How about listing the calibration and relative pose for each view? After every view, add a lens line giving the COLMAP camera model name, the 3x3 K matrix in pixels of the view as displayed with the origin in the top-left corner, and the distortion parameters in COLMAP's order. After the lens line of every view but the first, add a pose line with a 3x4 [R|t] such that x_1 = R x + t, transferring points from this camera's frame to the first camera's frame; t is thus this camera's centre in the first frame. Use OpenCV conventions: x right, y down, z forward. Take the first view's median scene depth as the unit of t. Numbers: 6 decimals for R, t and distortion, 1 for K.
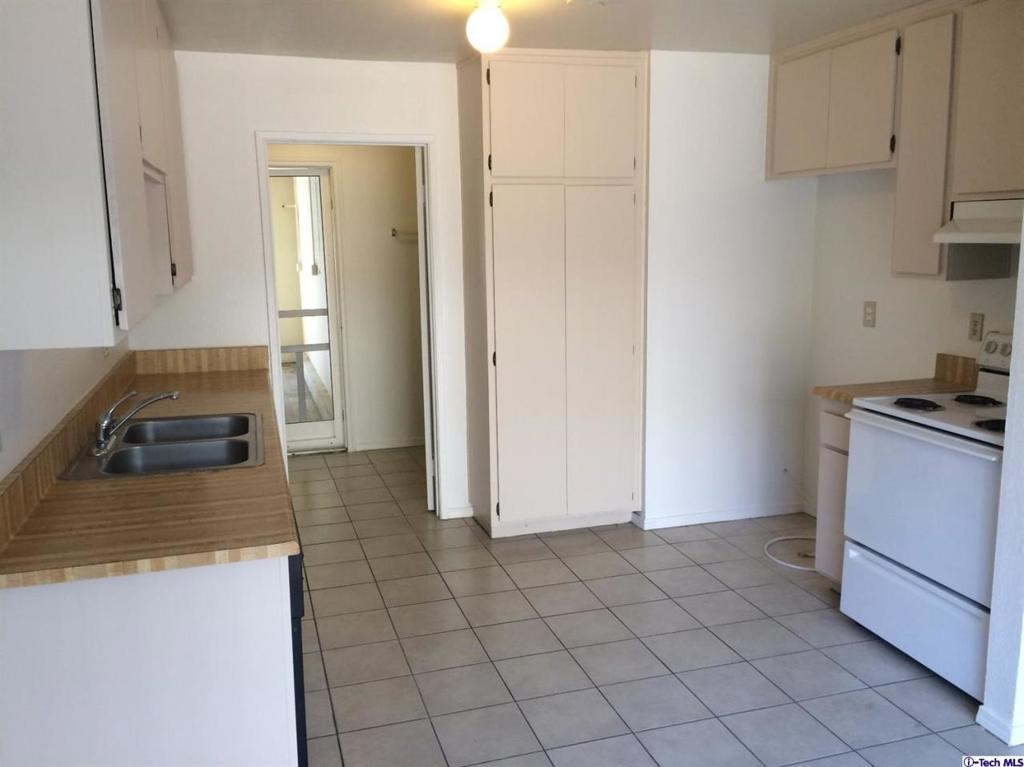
lens RADIAL K [[870.5, 0, 509.4], [0, 870.5, 384.7], [0, 0, 1]] dist [0.017801, 0.000539]
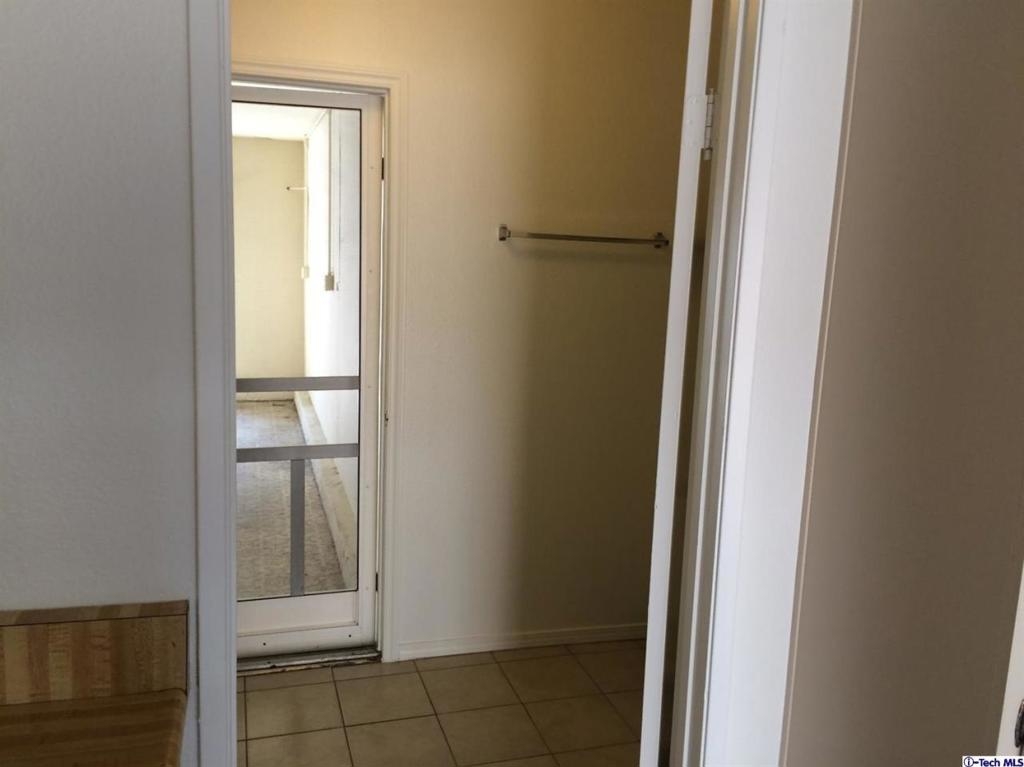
lens RADIAL K [[870.5, 0, 514.9], [0, 870.5, 381.7], [0, 0, 1]] dist [0.017801, 0.000539]
pose [[0.998338, 0.056884, 0.009203, -0.122369], [-0.056791, 0.998336, -0.010026, -0.083388], [-0.009758, 0.009487, 0.999907, 0.491479]]
